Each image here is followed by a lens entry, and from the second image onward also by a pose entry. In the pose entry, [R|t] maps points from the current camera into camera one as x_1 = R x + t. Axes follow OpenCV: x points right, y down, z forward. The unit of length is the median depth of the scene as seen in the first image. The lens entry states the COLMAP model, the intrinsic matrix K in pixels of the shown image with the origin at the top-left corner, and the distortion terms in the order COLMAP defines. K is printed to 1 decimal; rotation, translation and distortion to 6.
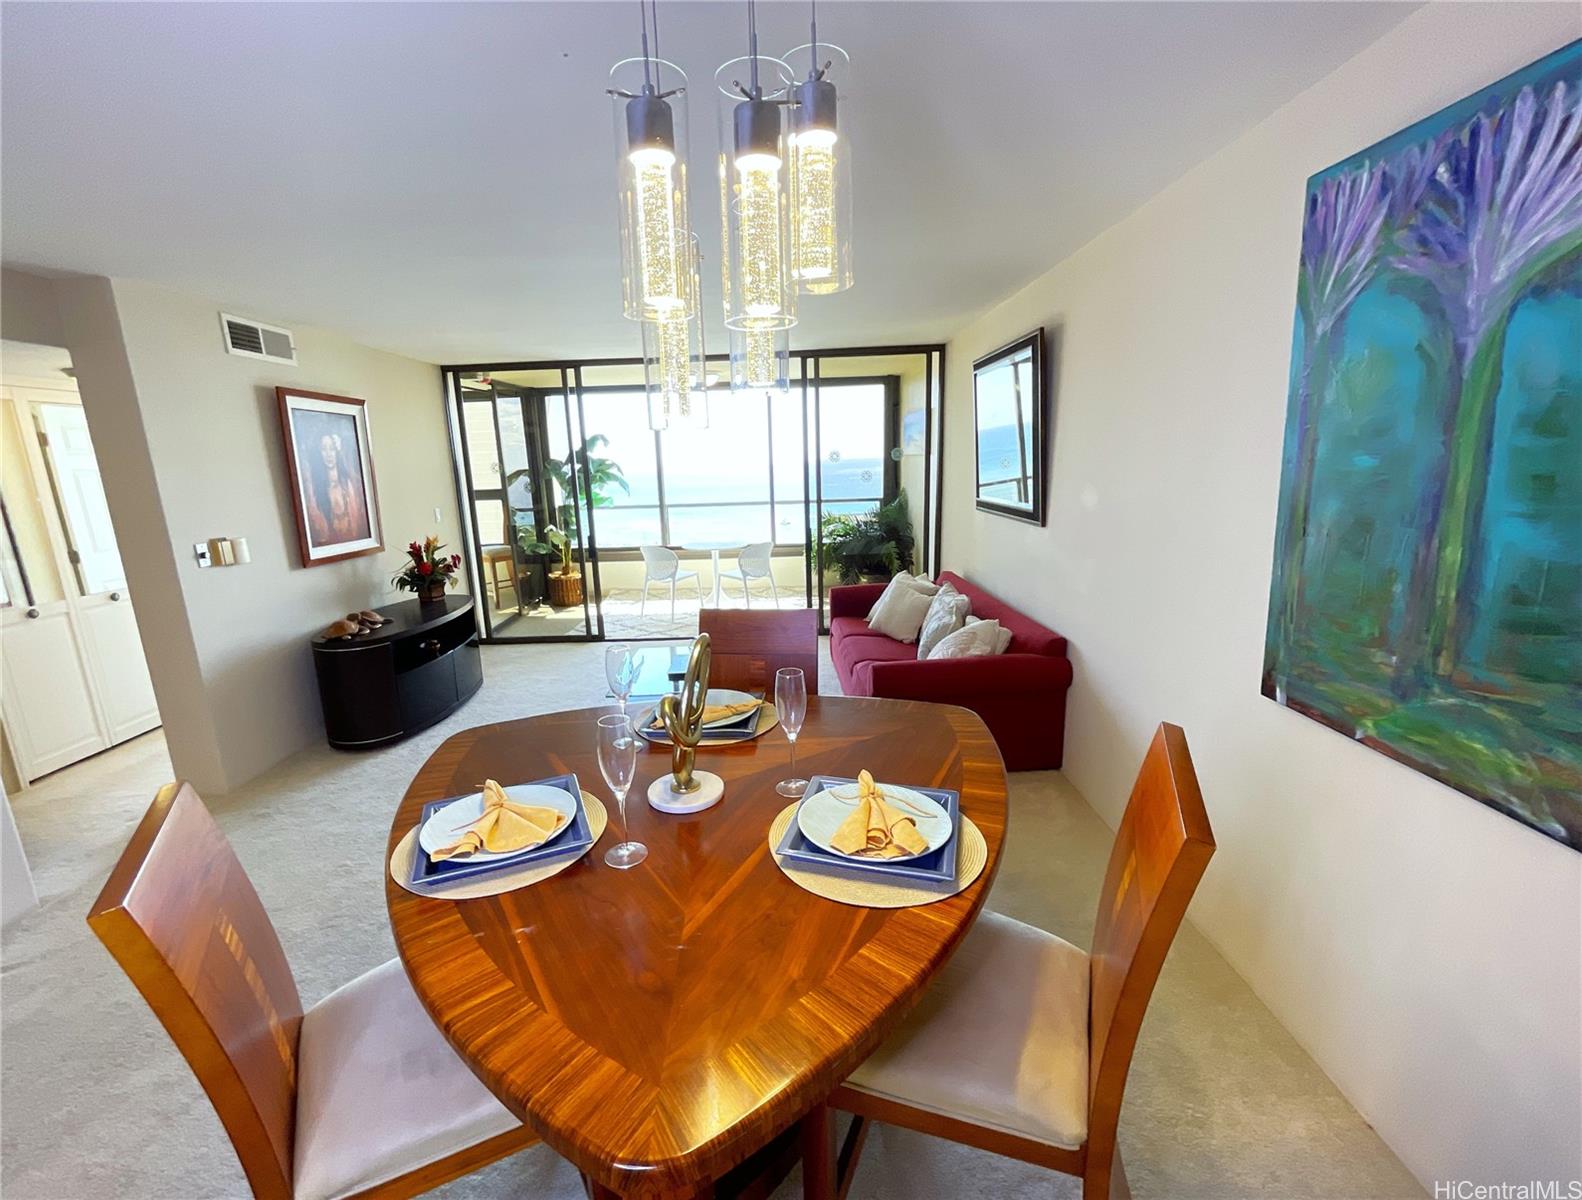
lens RADIAL K [[681.0, 0, 764.1], [0, 681.0, 617.3], [0, 0, 1]] dist [-0.002629, -0.000405]
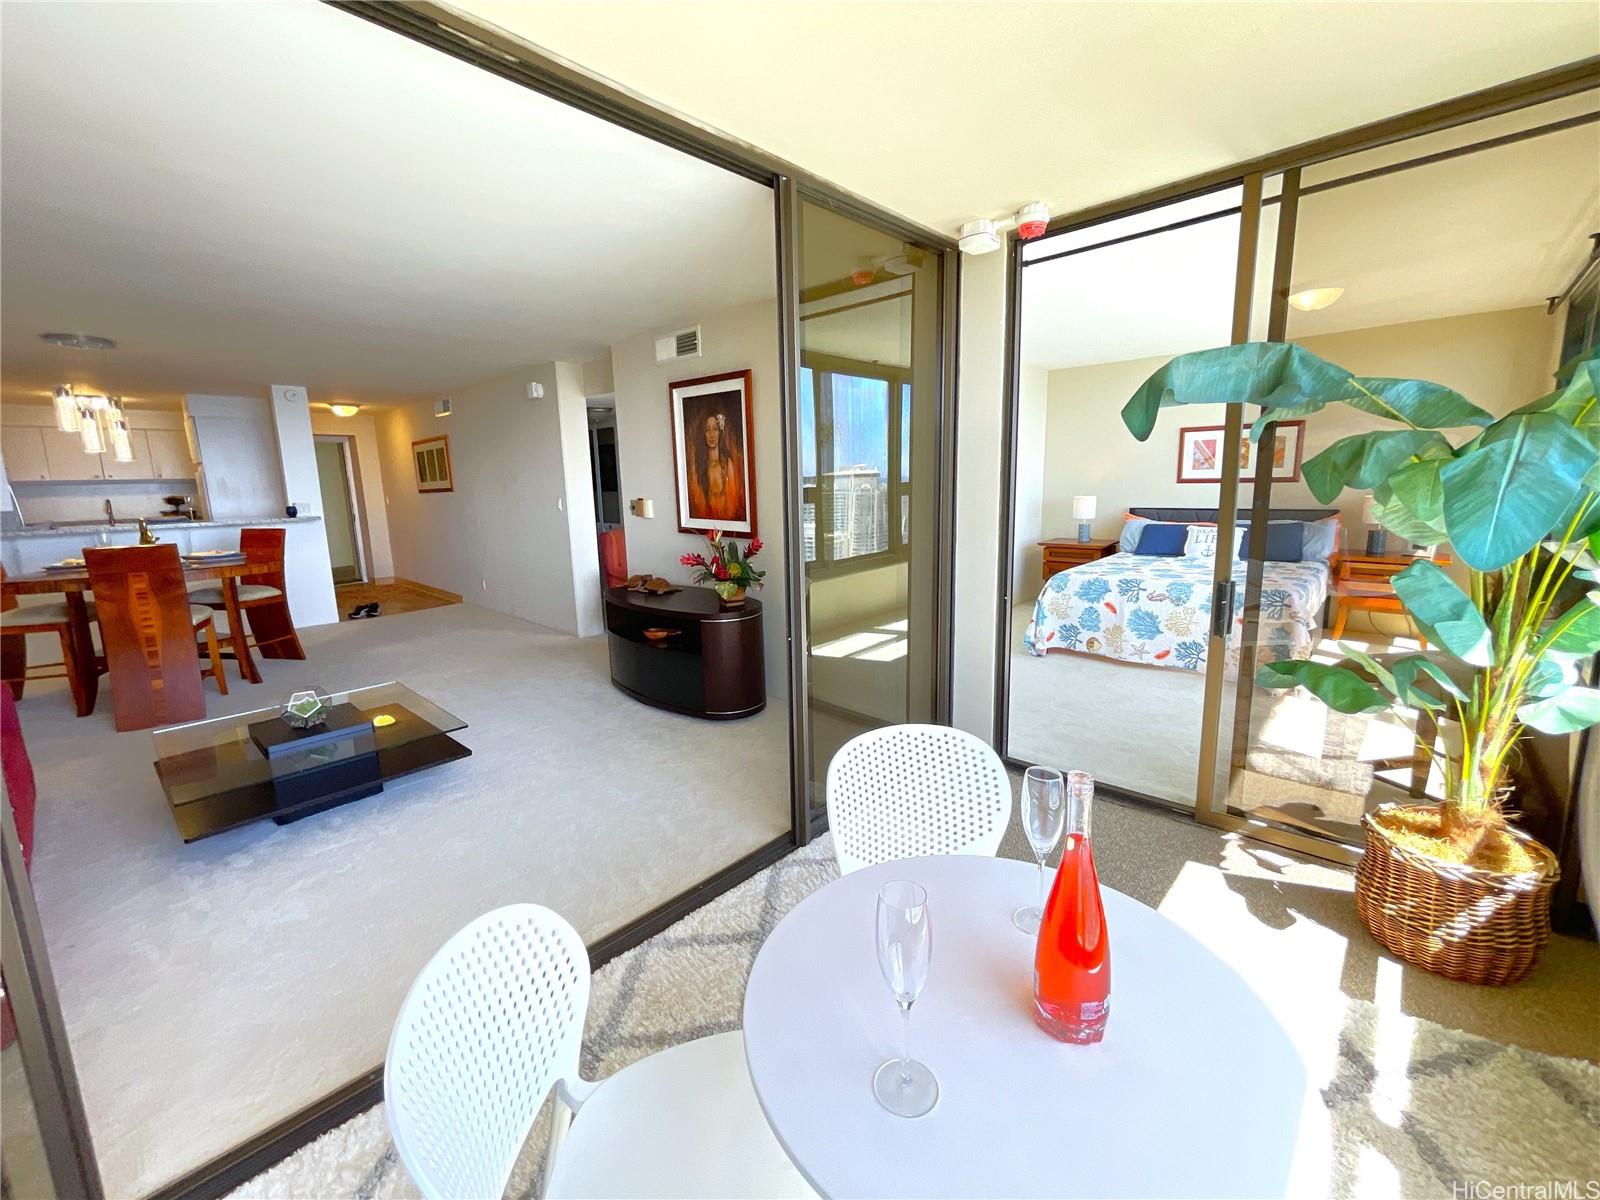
lens RADIAL K [[655.7, 0, 799.3], [0, 655.7, 591.2], [0, 0, 1]] dist [-0.008262, 0.000742]
pose [[-0.660984, 0.175406, -0.729612, 0.161195], [-0.126913, 0.932159, 0.339076, -1.190940], [0.739590, 0.316721, -0.593881, 5.637304]]
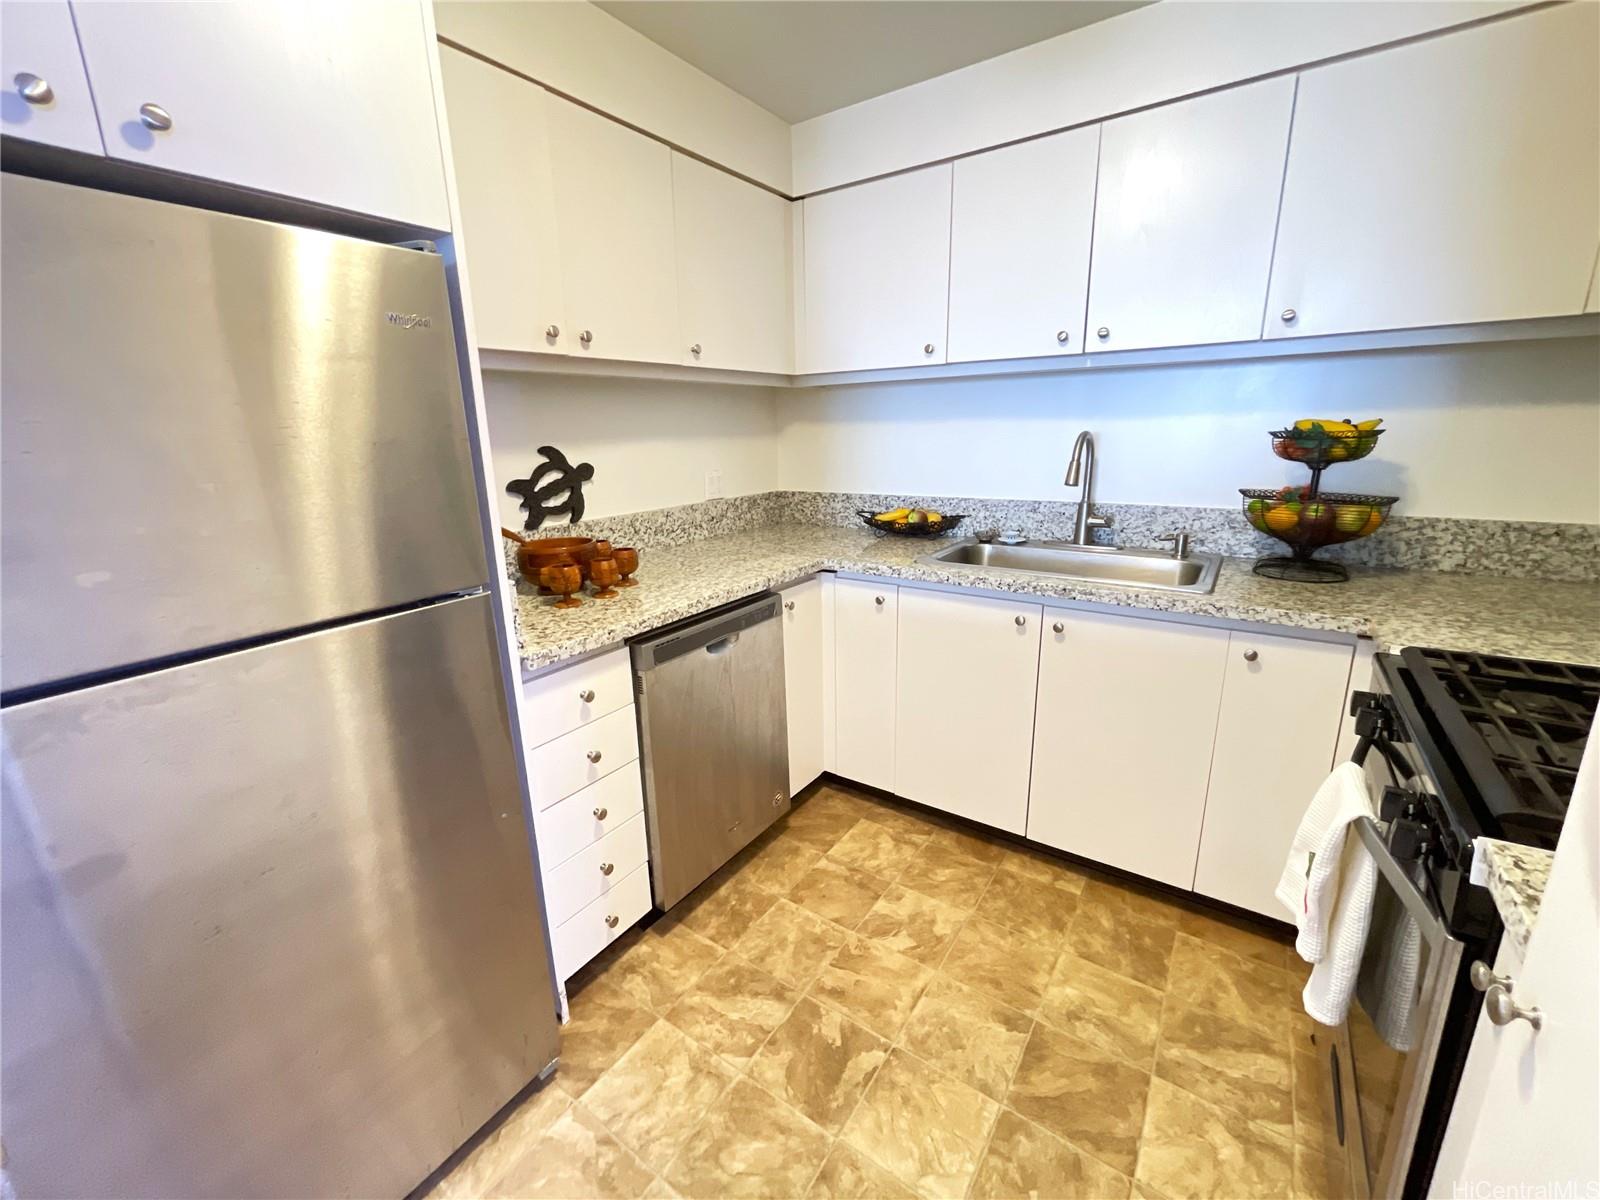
lens RADIAL K [[667.2, 0, 800.8], [0, 667.2, 595.3], [0, 0, 1]] dist [0.002670, 0.000285]
pose [[-0.840024, -0.086647, 0.535586, -0.470551], [0.169258, 0.896047, 0.410429, 0.427539], [-0.515472, 0.435423, -0.738035, -1.155885]]
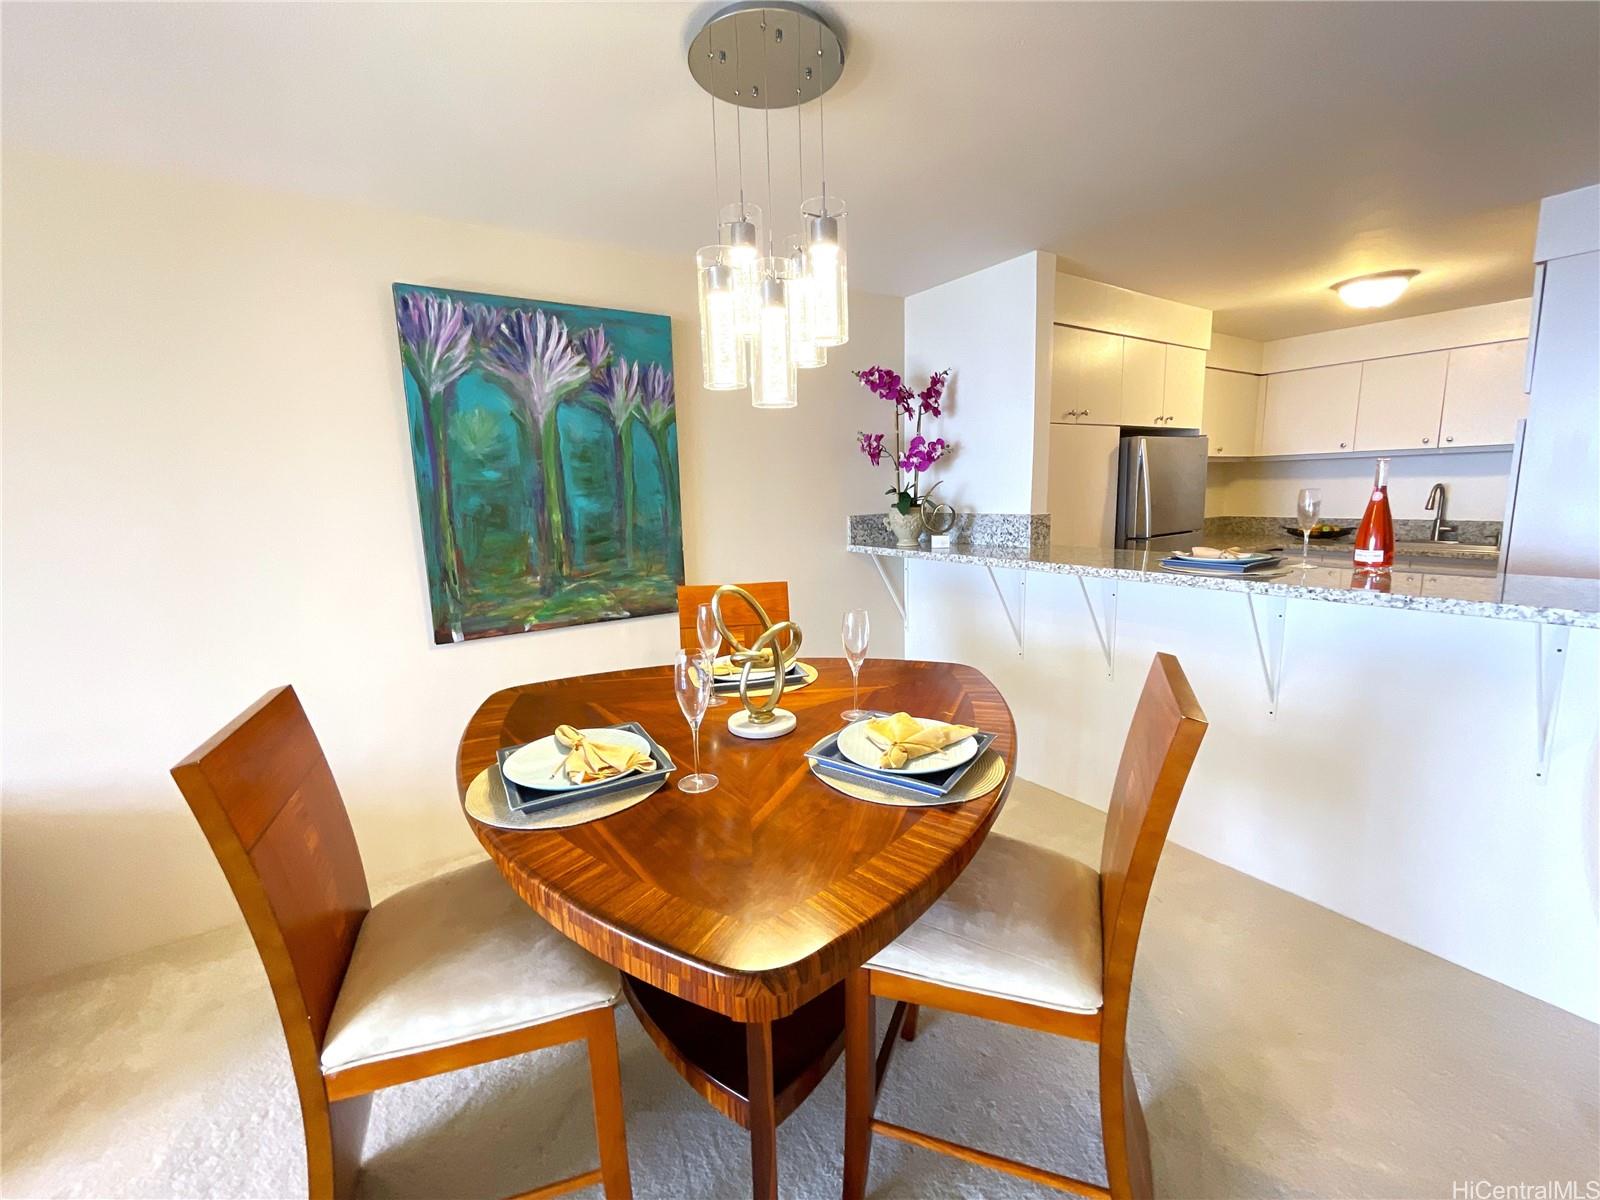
lens RADIAL K [[655.7, 0, 786.5], [0, 655.7, 586.8], [0, 0, 1]] dist [-0.008262, 0.000742]
pose [[-0.560264, -0.077730, 0.824659, -1.036559], [0.233900, 0.940223, 0.247532, -0.220835], [-0.794604, 0.331571, -0.508592, 1.503956]]
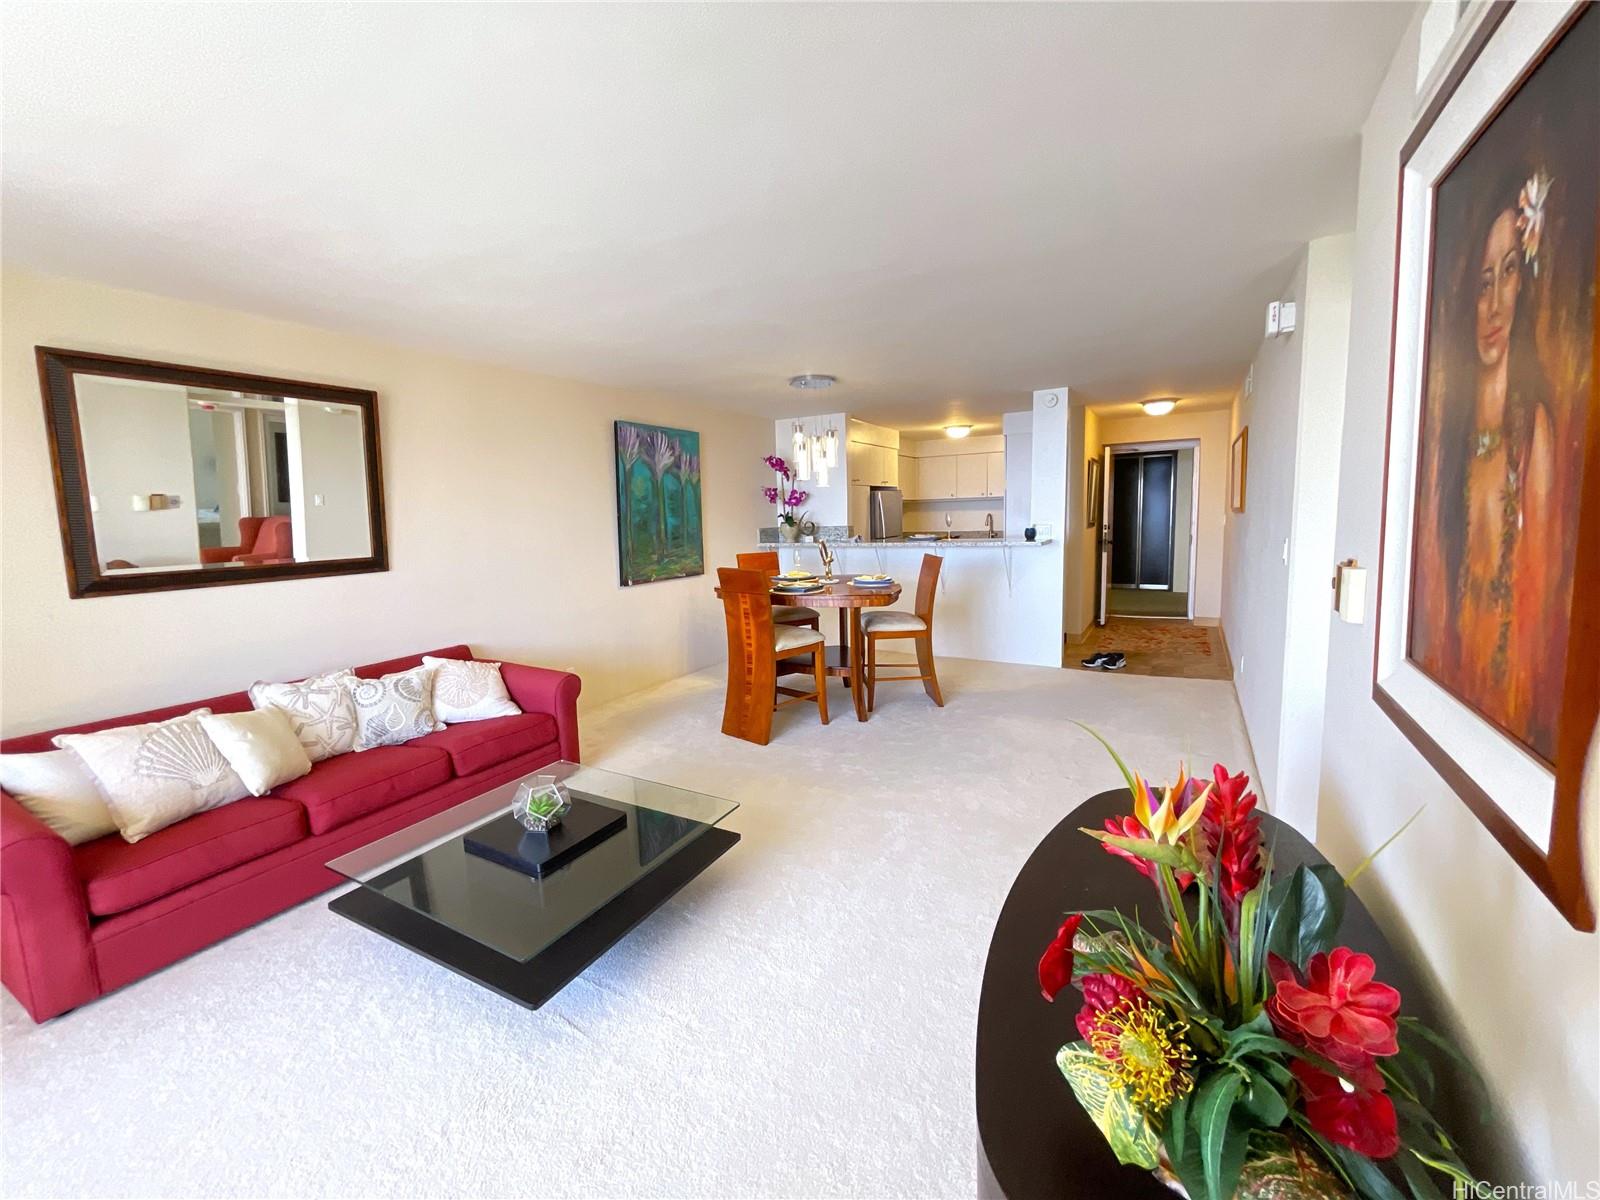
lens RADIAL K [[655.7, 0, 789.5], [0, 655.7, 594.8], [0, 0, 1]] dist [-0.008262, 0.000742]
pose [[-0.871162, -0.002876, 0.490988, -1.732563], [0.167121, 0.938538, 0.302021, -0.802767], [-0.461679, 0.345164, -0.817138, 4.137957]]
